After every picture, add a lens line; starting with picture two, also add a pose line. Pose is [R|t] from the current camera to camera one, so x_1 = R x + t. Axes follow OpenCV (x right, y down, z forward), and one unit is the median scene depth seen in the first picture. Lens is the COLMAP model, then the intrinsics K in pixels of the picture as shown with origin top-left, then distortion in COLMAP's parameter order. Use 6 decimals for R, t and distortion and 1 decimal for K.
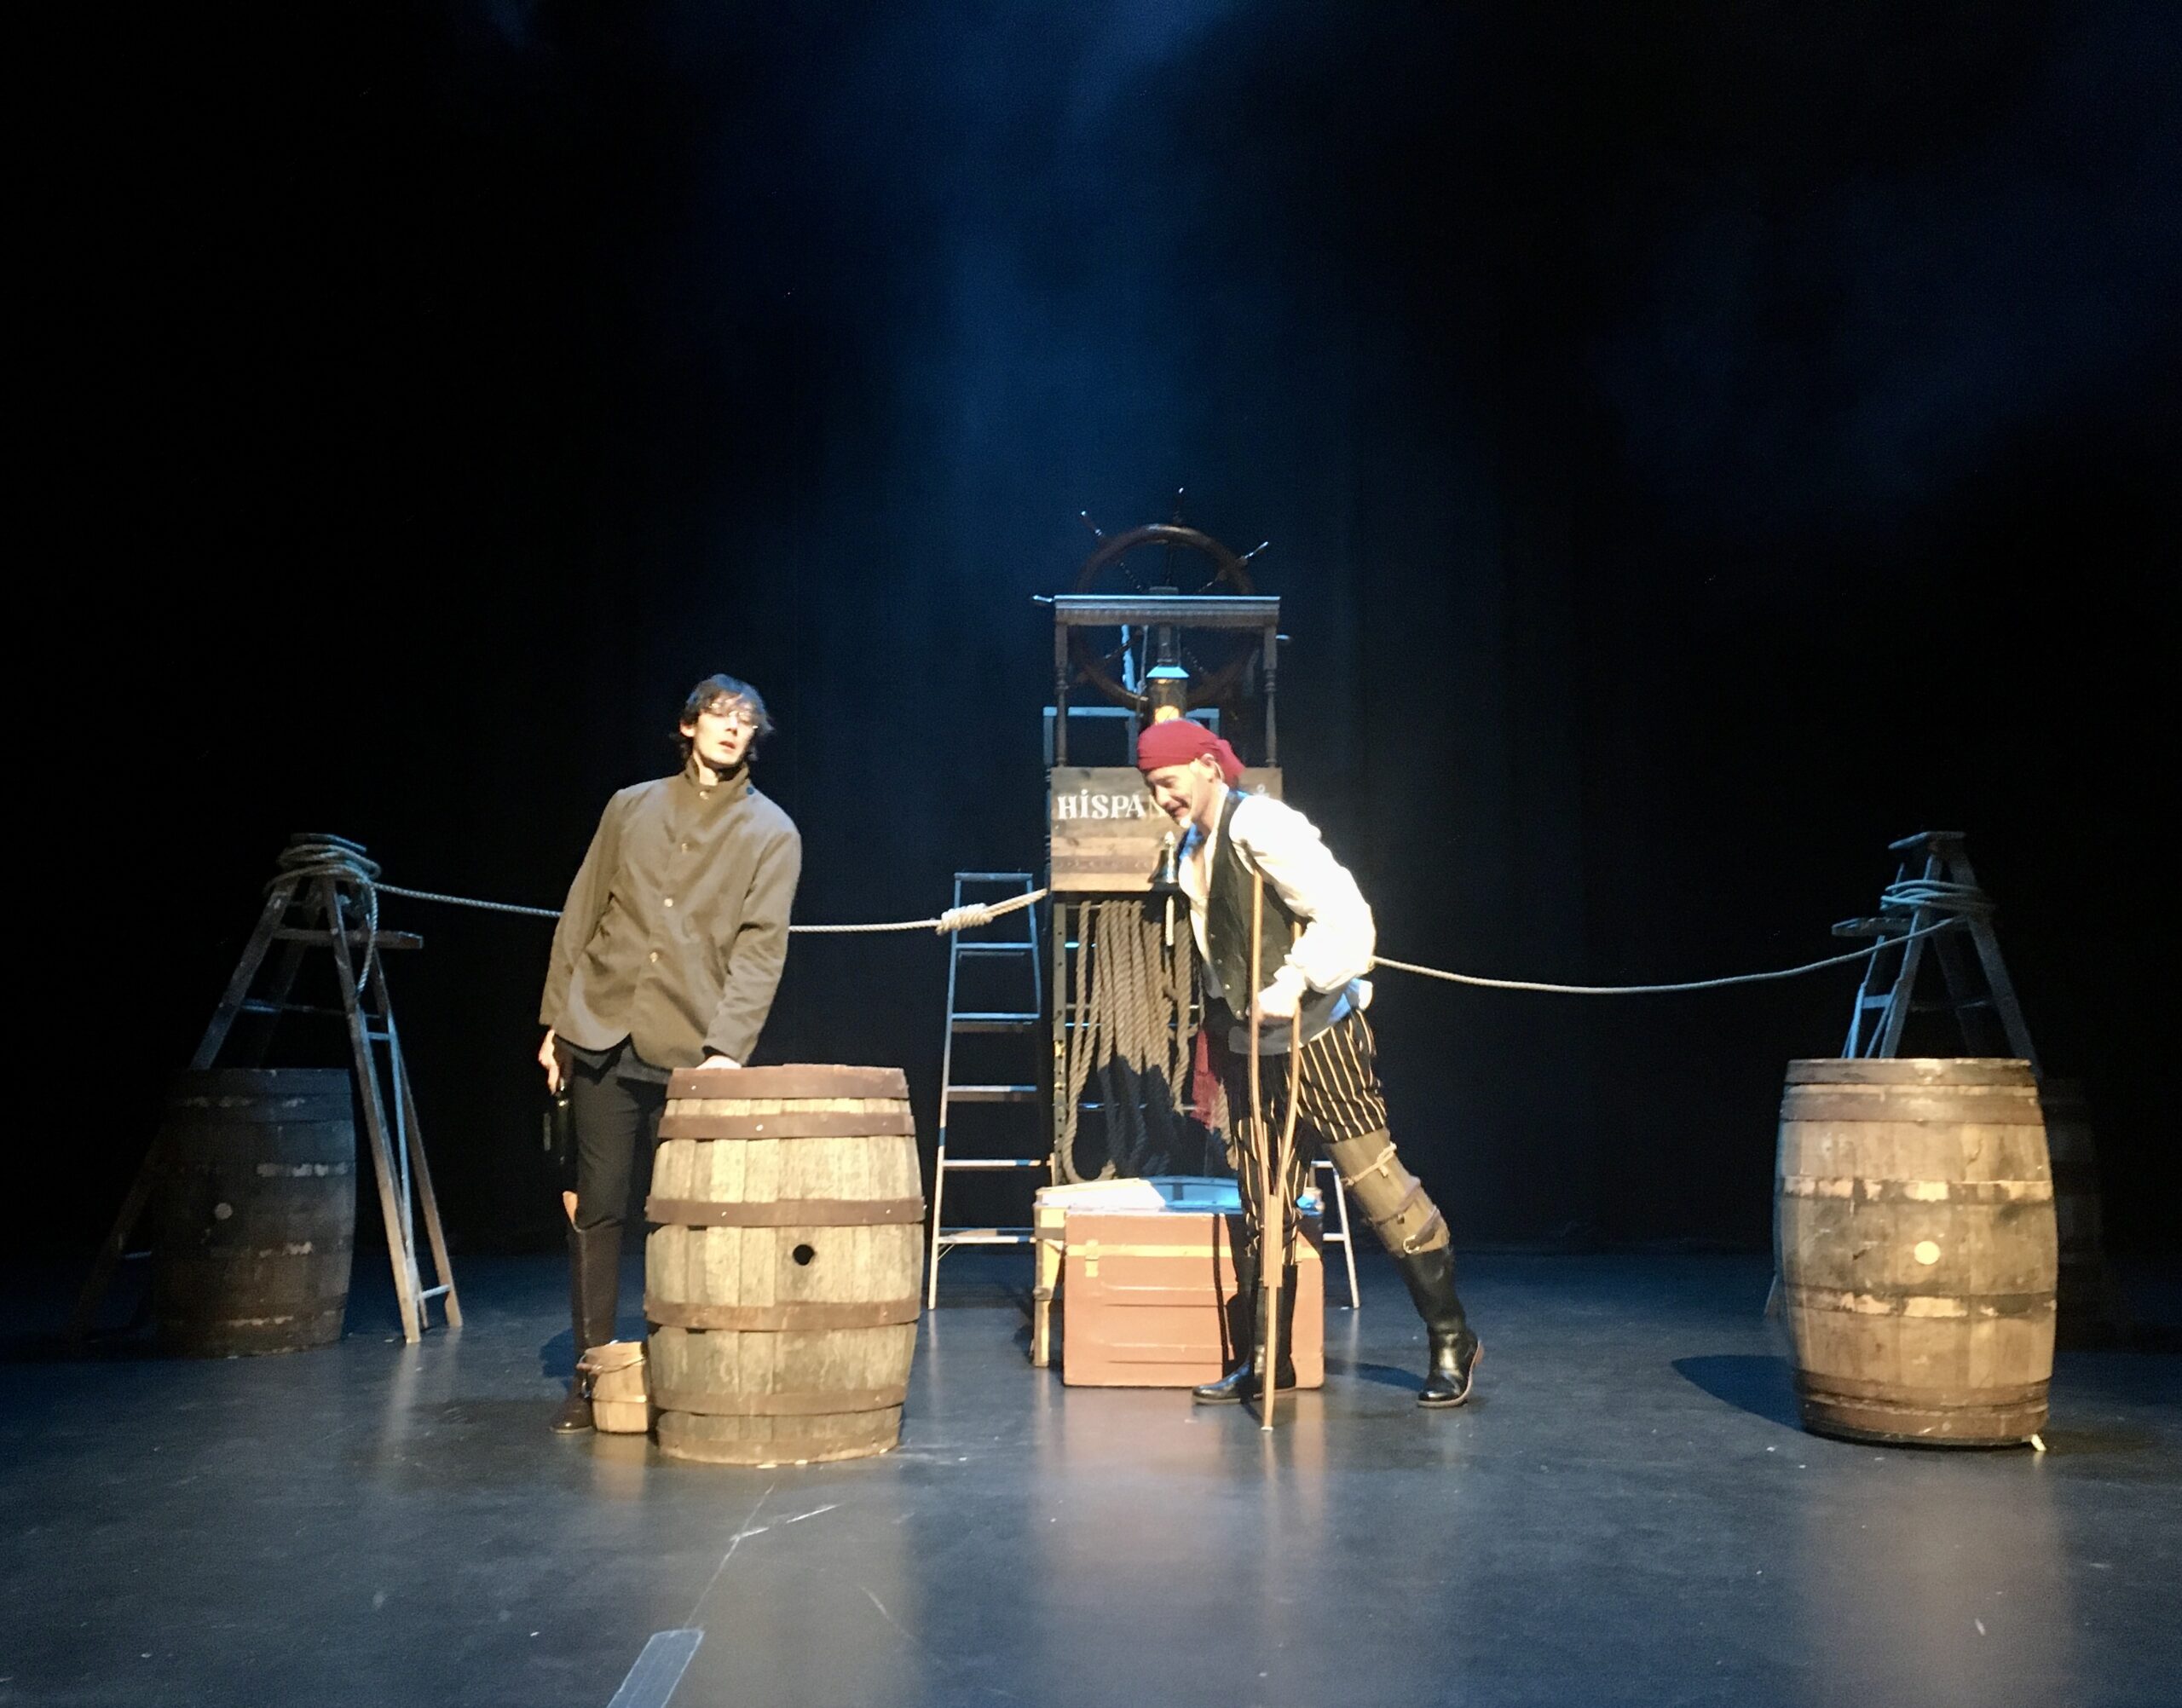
lens RADIAL K [[2079.1, 0, 1055.3], [0, 2079.1, 924.2], [0, 0, 1]] dist [0.050805, -0.022455]
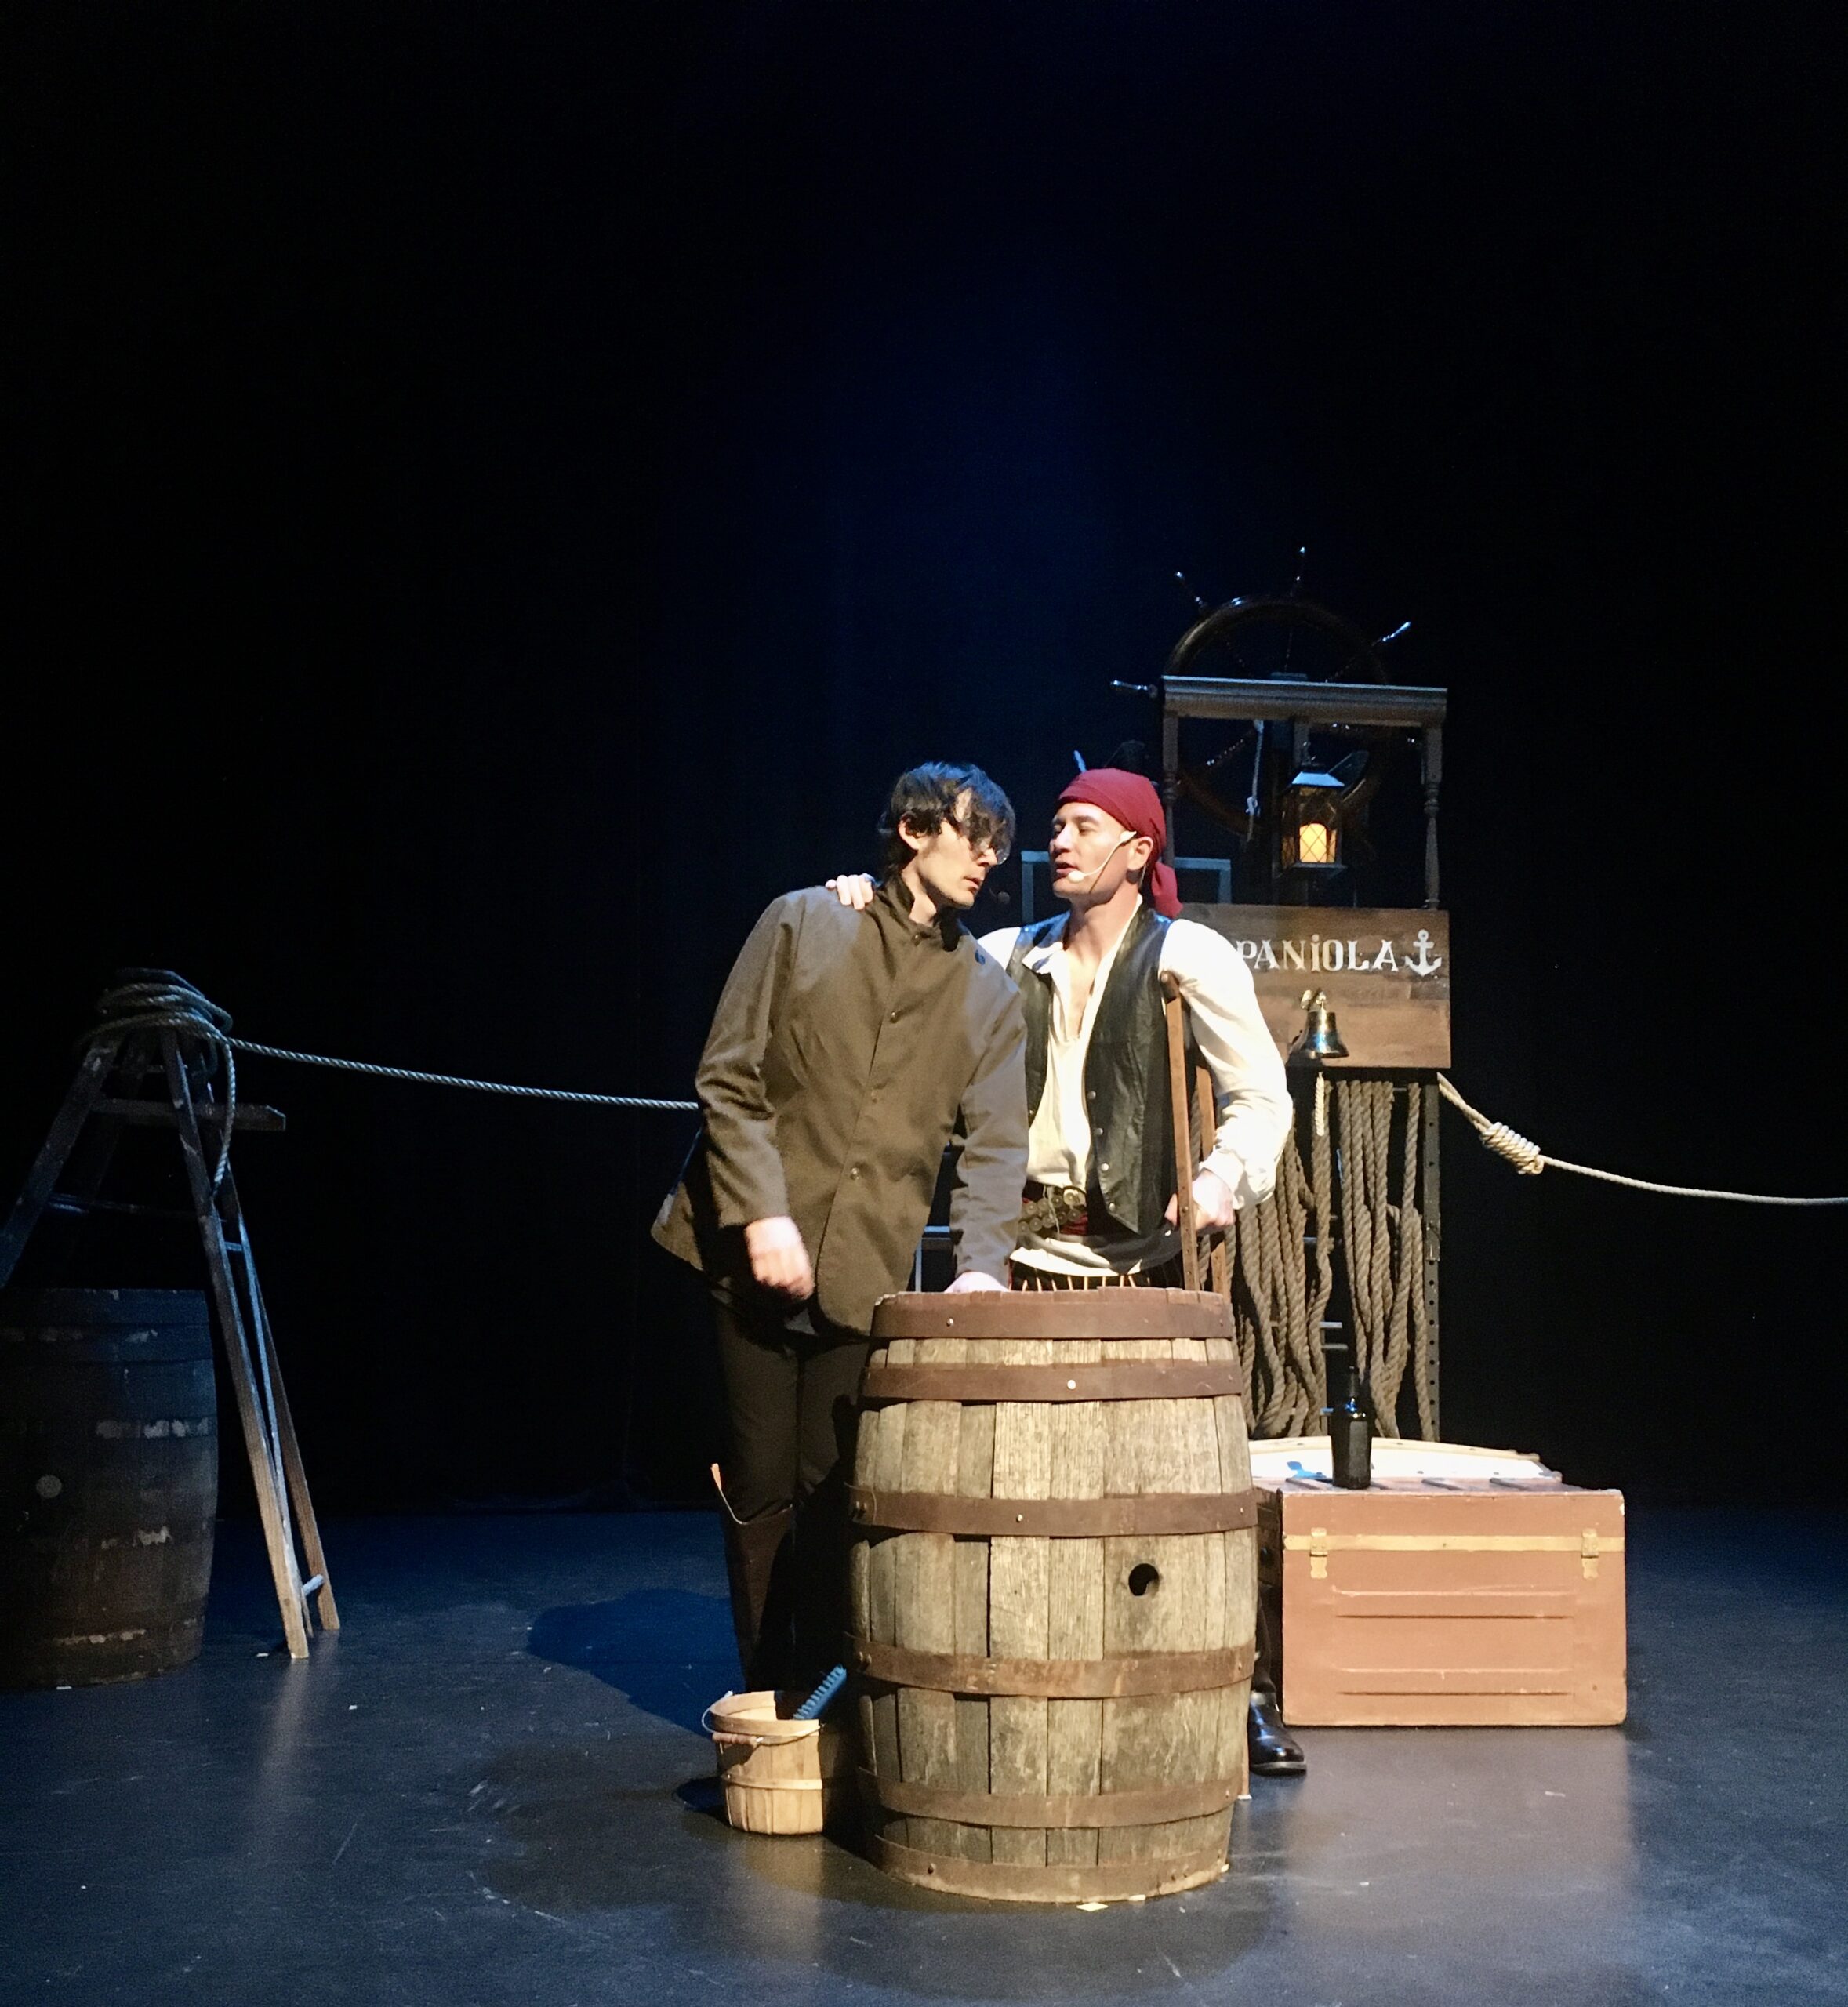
lens RADIAL K [[2079.6, 0, 919.7], [0, 2079.6, 1222.8], [0, 0, 1]] dist [0.060236, -0.047112]
pose [[0.992966, 0.009252, 0.118037, -0.212693], [-0.013393, 0.999320, 0.034340, 0.020674], [-0.117639, -0.035679, 0.992415, 0.291690]]
